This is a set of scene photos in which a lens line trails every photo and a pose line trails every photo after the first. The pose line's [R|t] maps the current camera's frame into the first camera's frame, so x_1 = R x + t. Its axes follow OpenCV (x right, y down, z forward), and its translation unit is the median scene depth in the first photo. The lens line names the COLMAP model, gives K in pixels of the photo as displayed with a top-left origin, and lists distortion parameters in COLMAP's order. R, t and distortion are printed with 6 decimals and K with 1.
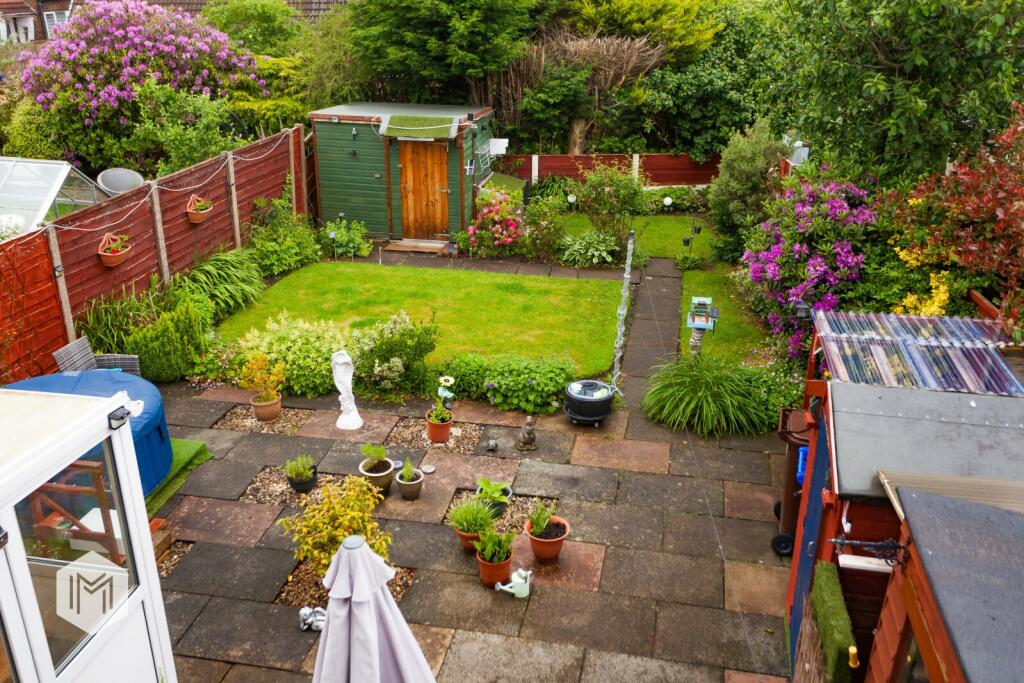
lens RADIAL K [[901.7, 0, 507.9], [0, 901.7, 351.7], [0, 0, 1]] dist [0.015568, -0.001990]
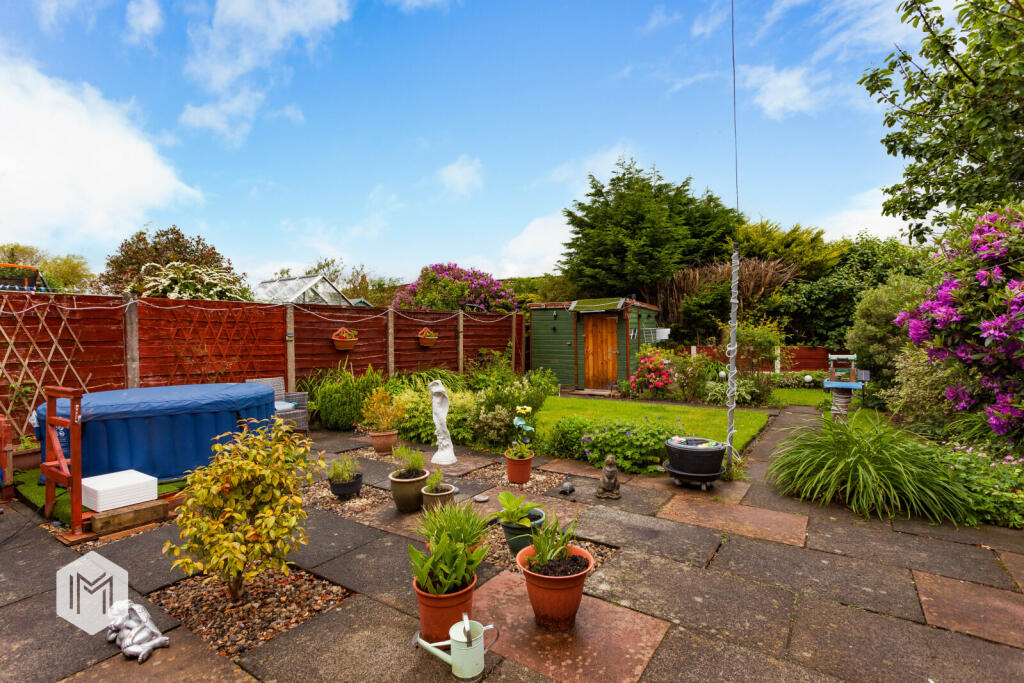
lens RADIAL K [[480.5, 0, 512.5], [0, 480.5, 347.2], [0, 0, 1]] dist [0.002735, 0.003318]
pose [[0.923120, -0.006748, -0.384454, 0.066247], [-0.136496, 0.928978, -0.344048, 0.085210], [0.359471, 0.370074, 0.856637, 0.320722]]
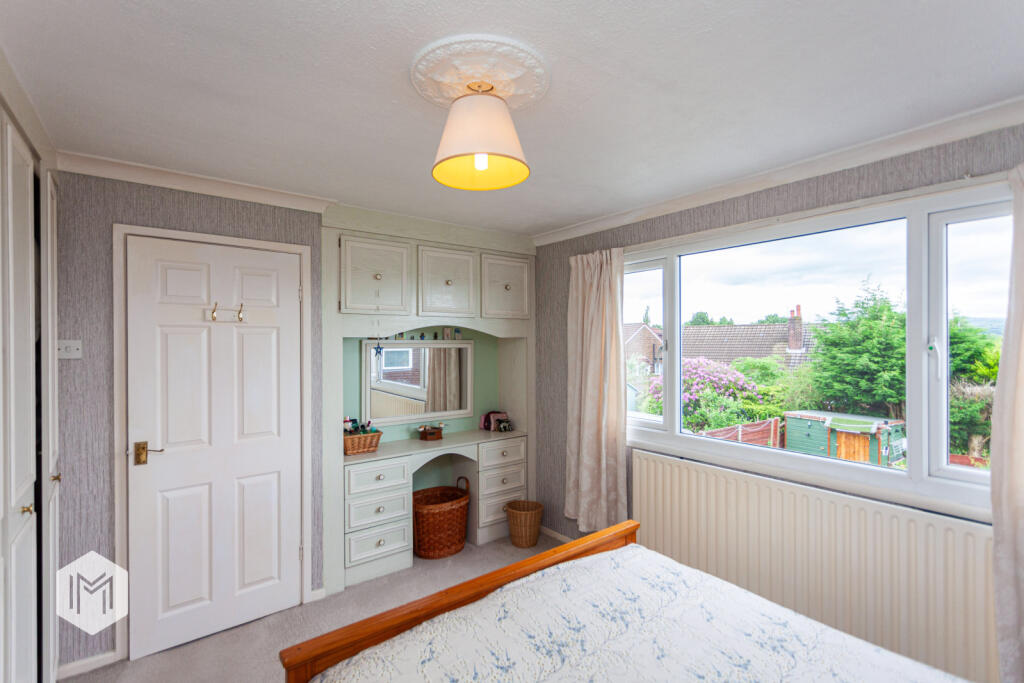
lens RADIAL K [[480.5, 0, 519.5], [0, 480.5, 346.3], [0, 0, 1]] dist [0.002735, 0.003318]
pose [[0.756780, 0.006804, -0.653635, 0.029626], [-0.259422, 0.920951, -0.290773, 0.060481], [0.599987, 0.389618, 0.698722, -0.142458]]
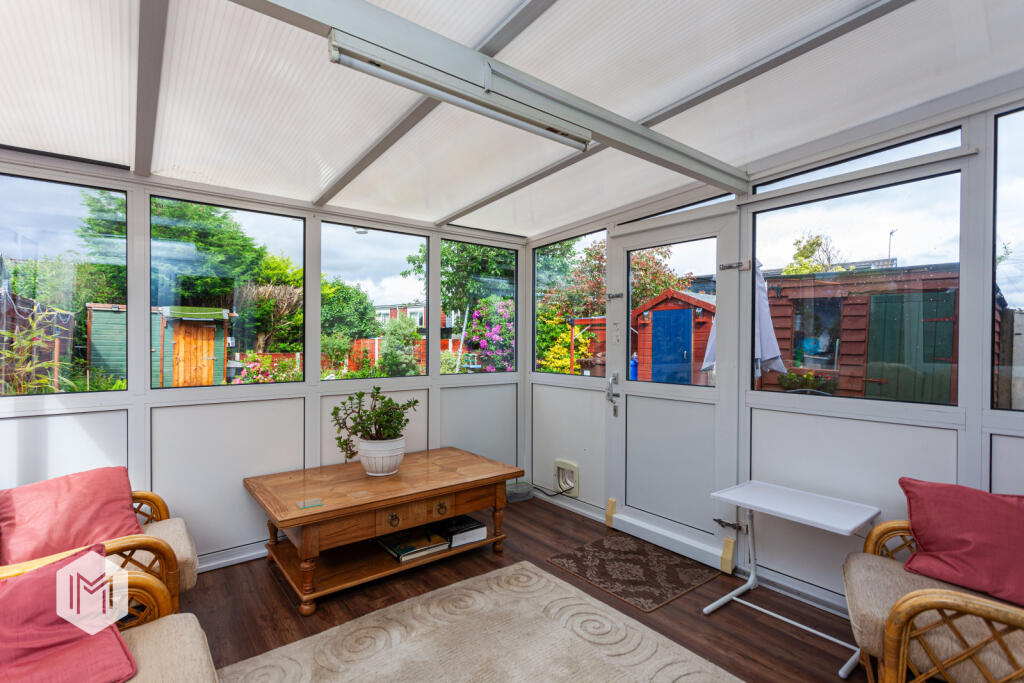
lens RADIAL K [[480.5, 0, 509.9], [0, 480.5, 344.1], [0, 0, 1]] dist [0.002735, 0.003318]
pose [[0.651206, 0.000598, 0.758900, -0.347274], [0.297319, 0.919860, -0.255852, 0.144635], [-0.698235, 0.392247, 0.598841, 0.183384]]
